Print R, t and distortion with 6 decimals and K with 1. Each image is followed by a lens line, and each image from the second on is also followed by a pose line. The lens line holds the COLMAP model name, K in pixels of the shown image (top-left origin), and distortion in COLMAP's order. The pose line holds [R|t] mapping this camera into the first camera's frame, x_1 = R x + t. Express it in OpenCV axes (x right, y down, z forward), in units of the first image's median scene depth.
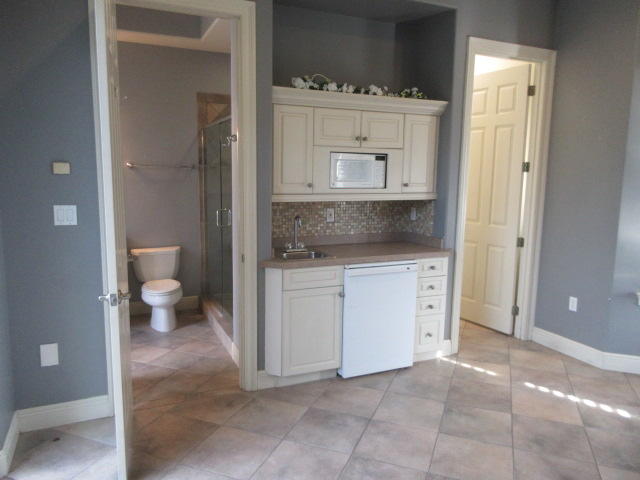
lens RADIAL K [[474.6, 0, 322.2], [0, 474.6, 238.4], [0, 0, 1]] dist [-0.007621, 0.011526]
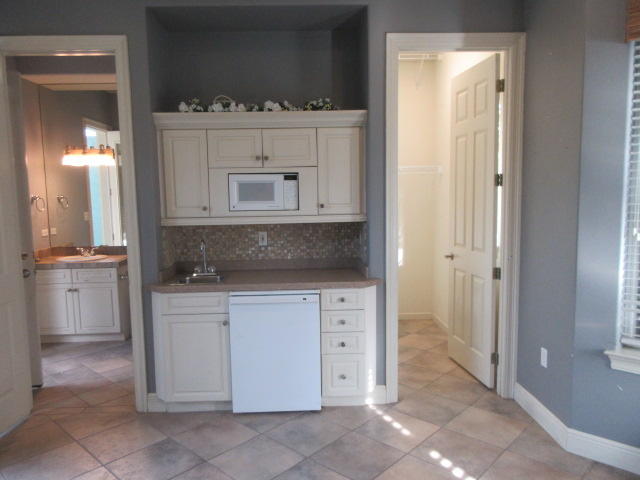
lens RADIAL K [[474.6, 0, 322.2], [0, 474.6, 238.4], [0, 0, 1]] dist [-0.007621, 0.011526]
pose [[0.927492, 0.005864, -0.373797, 0.525193], [-0.021444, 0.999065, -0.037534, -0.017323], [0.373228, 0.042828, 0.926751, 0.170911]]
